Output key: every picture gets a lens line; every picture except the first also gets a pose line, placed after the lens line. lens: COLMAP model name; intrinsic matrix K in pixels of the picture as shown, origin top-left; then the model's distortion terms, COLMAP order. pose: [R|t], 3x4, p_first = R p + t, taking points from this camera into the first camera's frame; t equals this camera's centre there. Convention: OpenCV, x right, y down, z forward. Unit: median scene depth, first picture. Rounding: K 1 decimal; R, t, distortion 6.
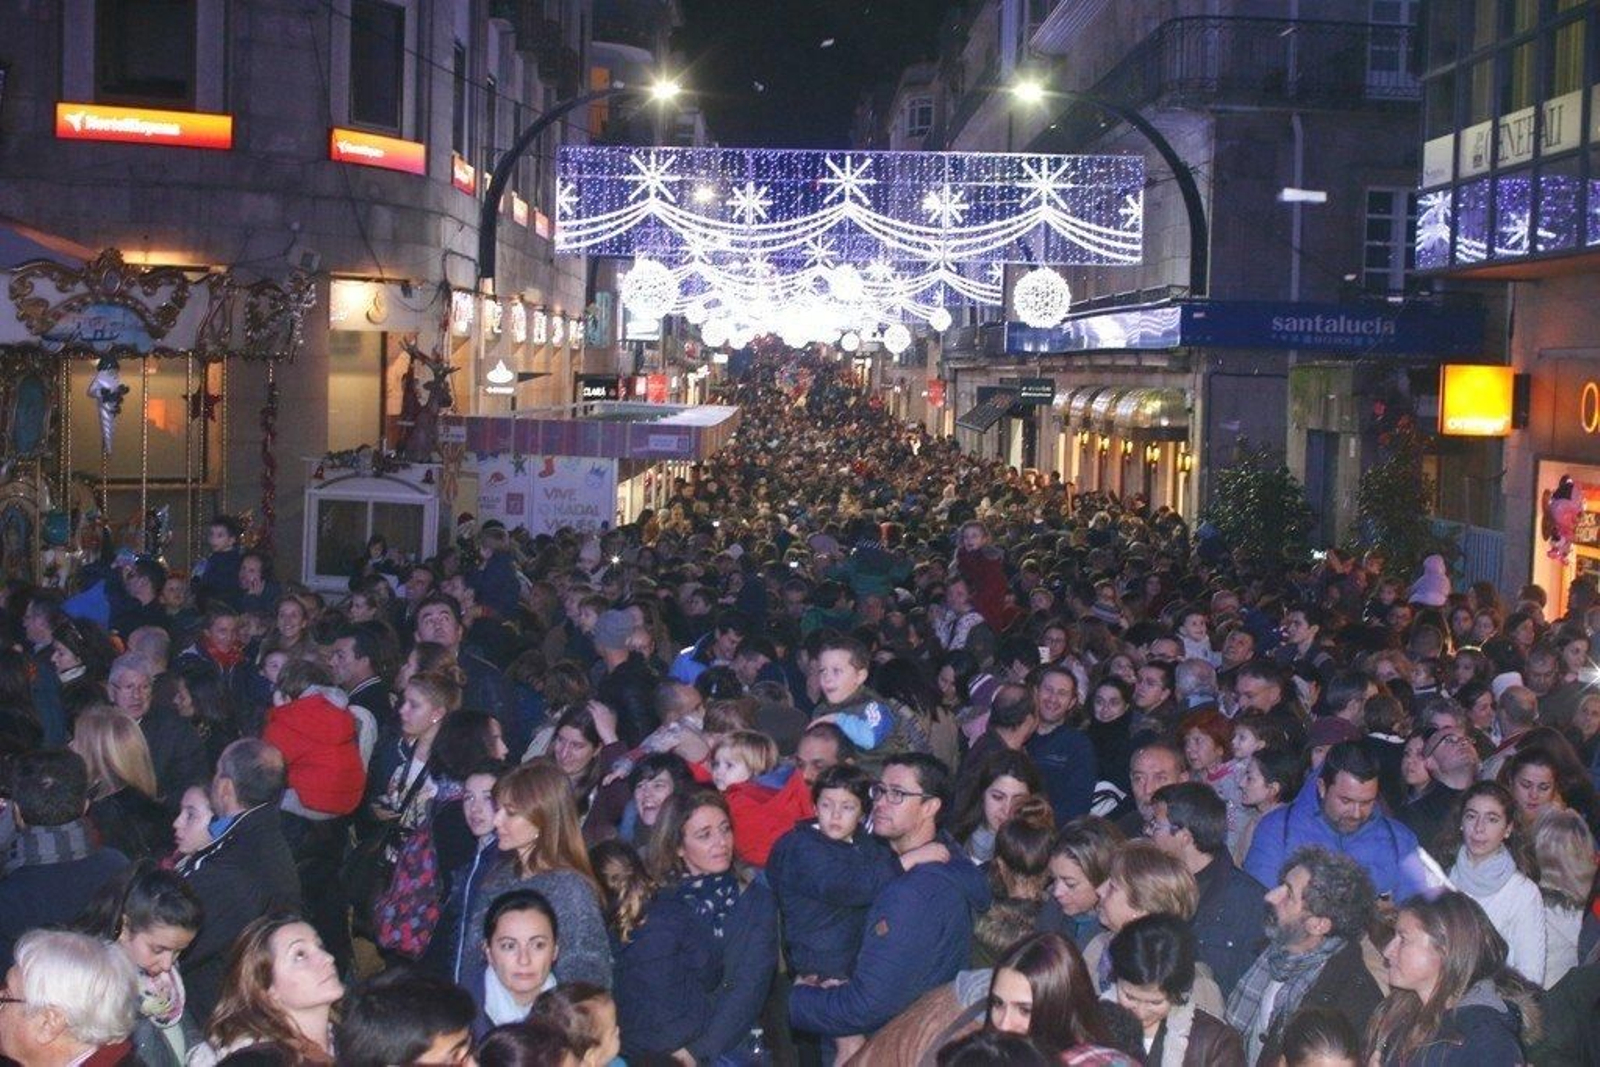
lens RADIAL K [[2219.8, 0, 813.5], [0, 2219.8, 543.6], [0, 0, 1]] dist [-0.129833, 0.000000]
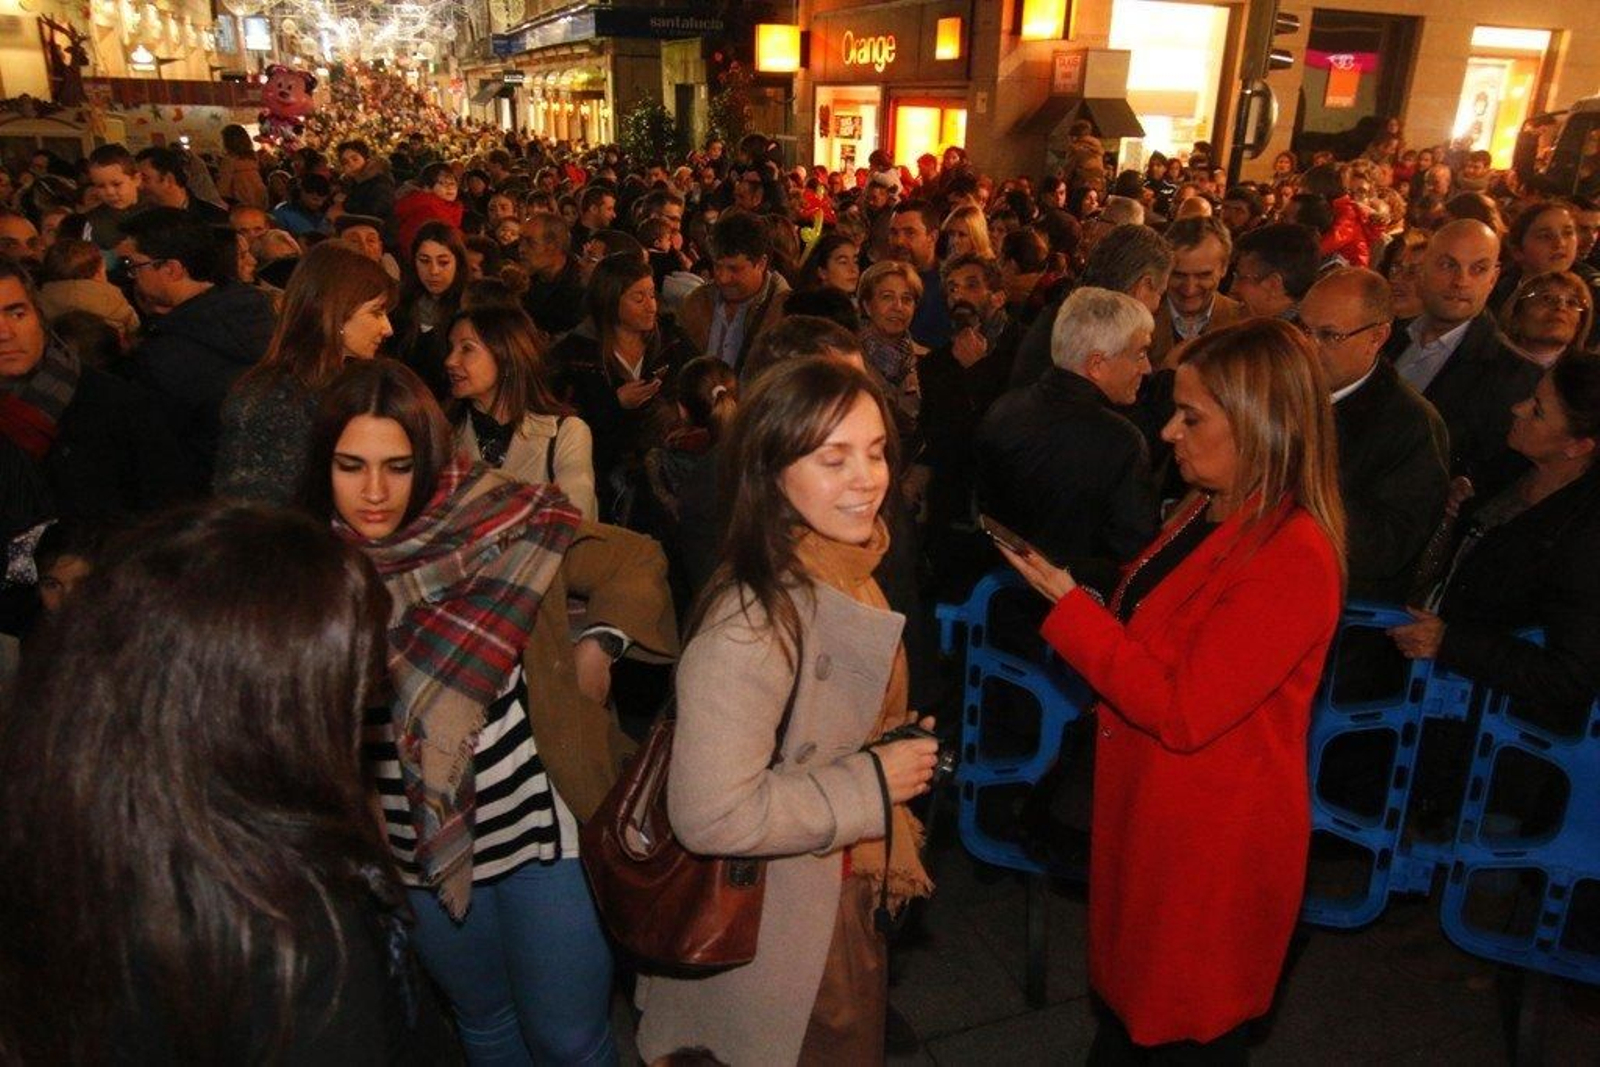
lens RADIAL K [[1139.3, 0, 797.0], [0, 1139.3, 541.6], [0, 0, 1]] dist [0.008567, -0.020802]
pose [[0.948632, -0.121448, 0.292143, 0.014807], [0.028791, 0.952695, 0.302563, 0.017653], [-0.315068, -0.278610, 0.907253, 0.078436]]
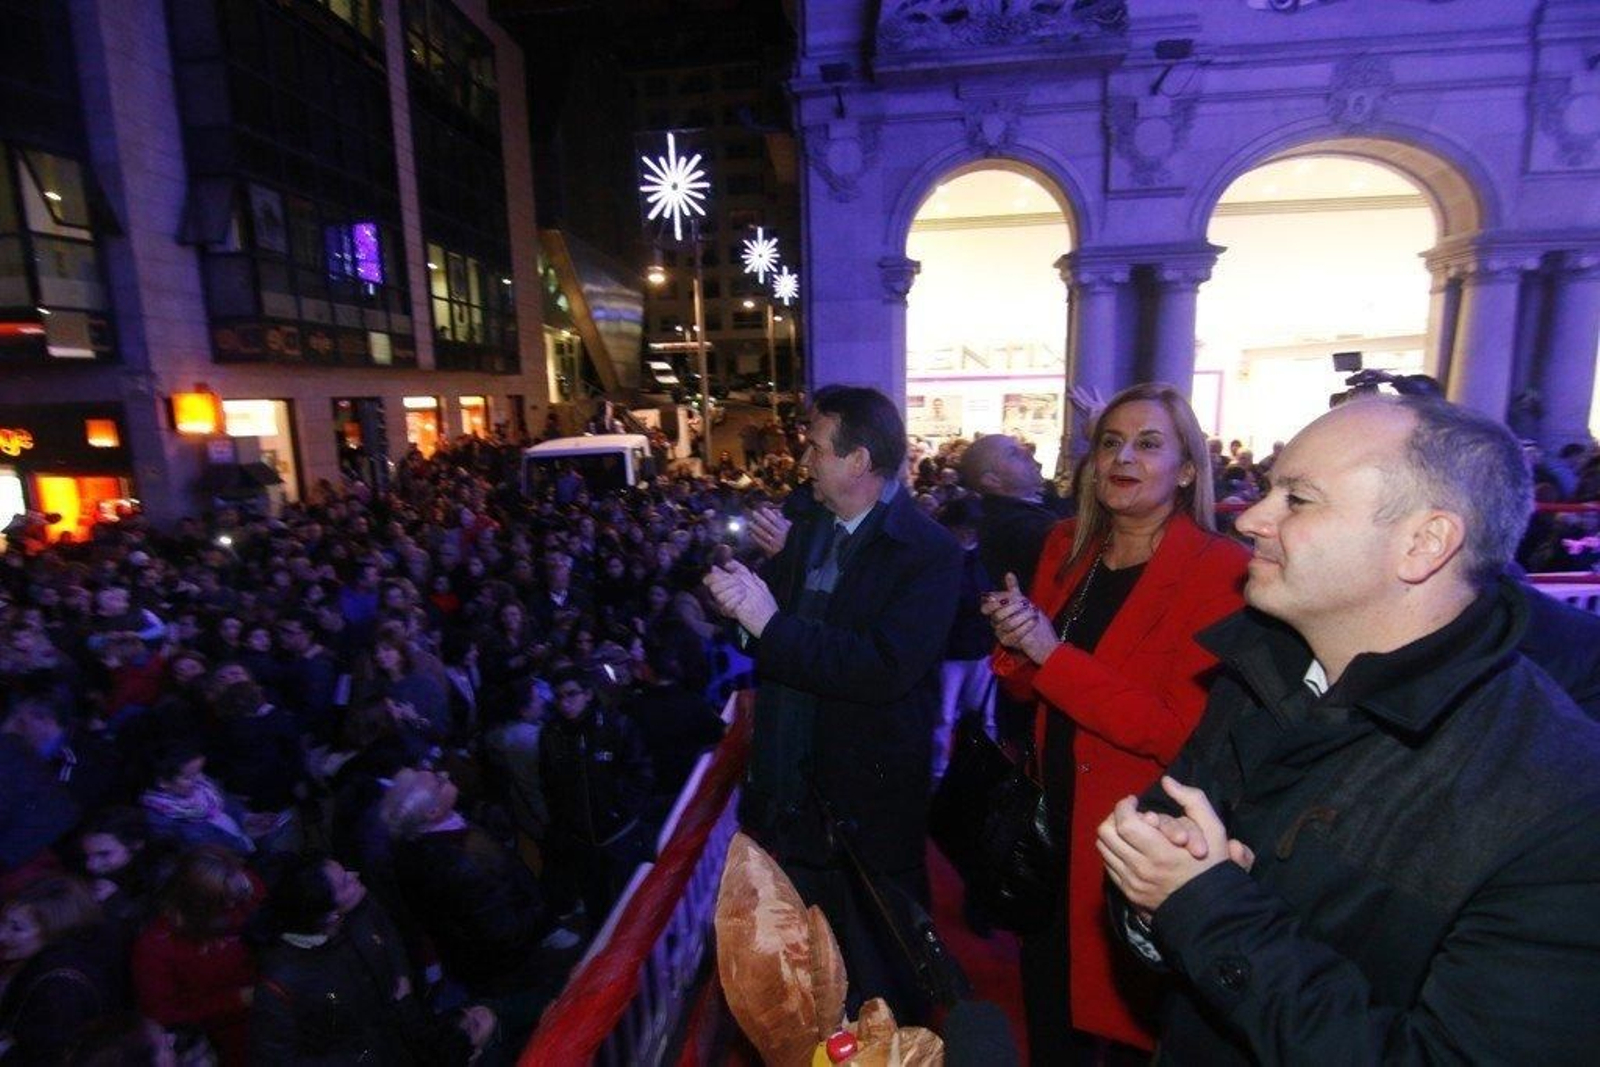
lens RADIAL K [[805.0, 0, 795.2], [0, 805.0, 537.8], [0, 0, 1]] dist [-0.006691, -0.008753]
pose [[0.180323, -0.208799, 0.961190, -0.131652], [0.106312, 0.975622, 0.191989, -0.017077], [-0.977845, 0.067566, 0.198125, 0.058132]]
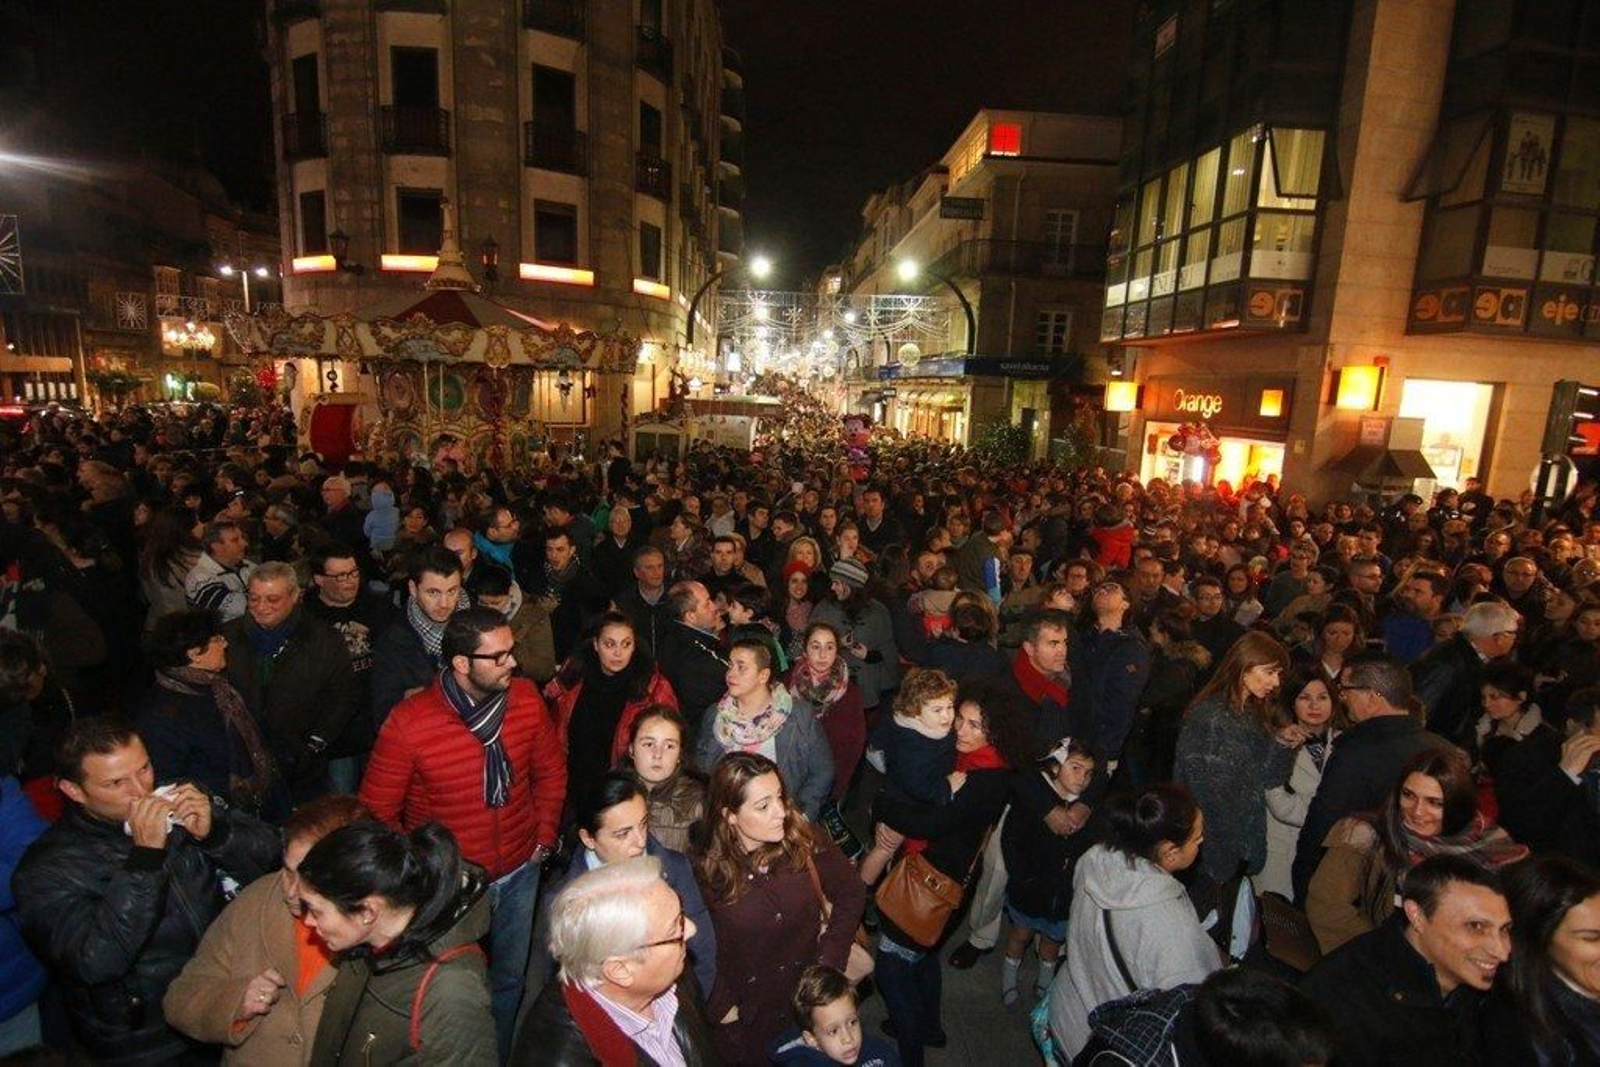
lens RADIAL K [[805.0, 0, 802.7], [0, 805.0, 538.0], [0, 0, 1]] dist [-0.006691, -0.008753]
pose [[0.999492, 0.006298, 0.031245, -0.050483], [-0.009714, 0.993839, 0.110408, -0.002515], [-0.030357, -0.110655, 0.993395, 0.064670]]
